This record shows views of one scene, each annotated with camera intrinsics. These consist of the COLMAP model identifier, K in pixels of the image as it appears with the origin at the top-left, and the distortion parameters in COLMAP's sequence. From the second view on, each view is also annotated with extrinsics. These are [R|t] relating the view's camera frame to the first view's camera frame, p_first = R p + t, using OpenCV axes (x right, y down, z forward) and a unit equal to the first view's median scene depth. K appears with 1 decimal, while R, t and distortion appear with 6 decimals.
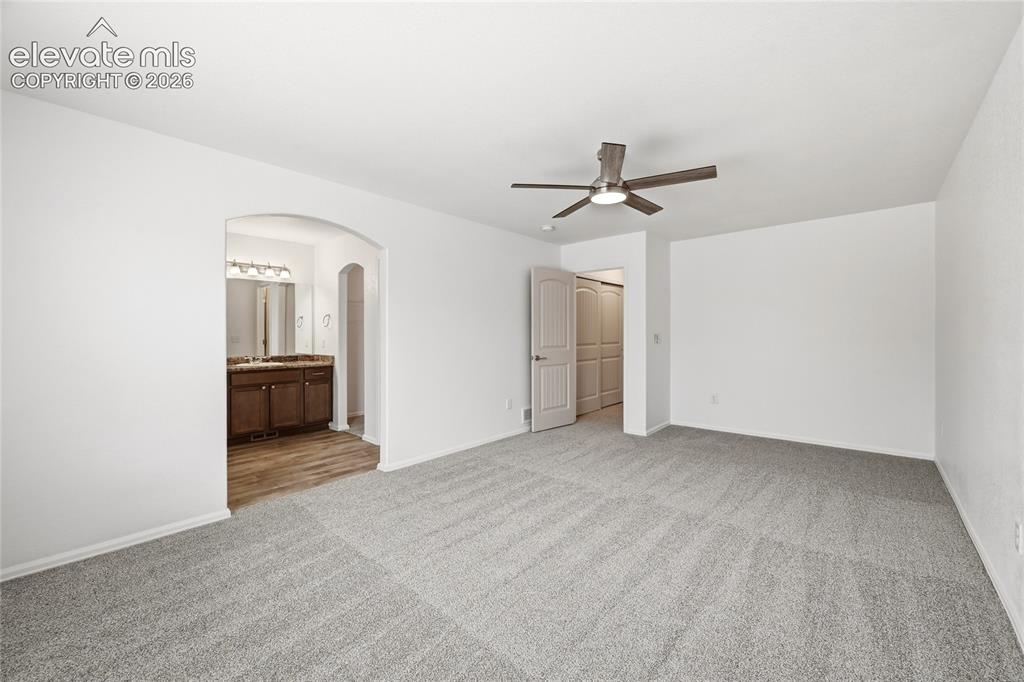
lens RADIAL K [[409.9, 0, 515.3], [0, 409.9, 337.4], [0, 0, 1]] dist [-0.000799, -0.000122]
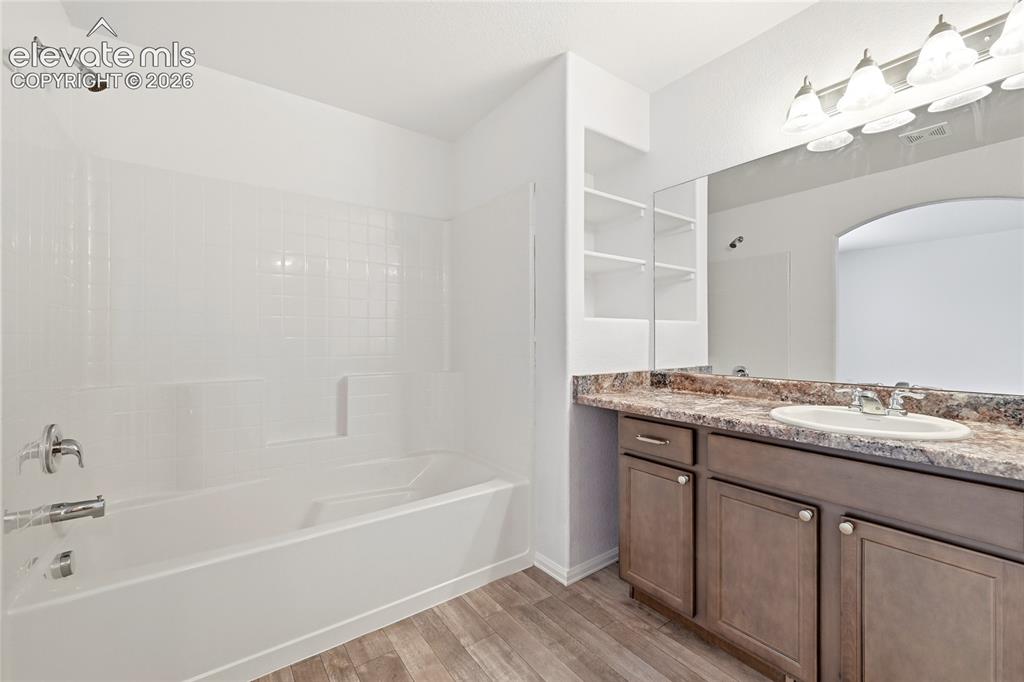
lens RADIAL K [[418.4, 0, 512.0], [0, 418.4, 341.0], [0, 0, 1]] dist [-0.000345, 0.000018]
pose [[-0.213638, 0.003766, -0.976906, -0.295799], [-0.004415, 0.999979, 0.004820, 0.014007], [0.976903, 0.005343, -0.213616, 0.796263]]
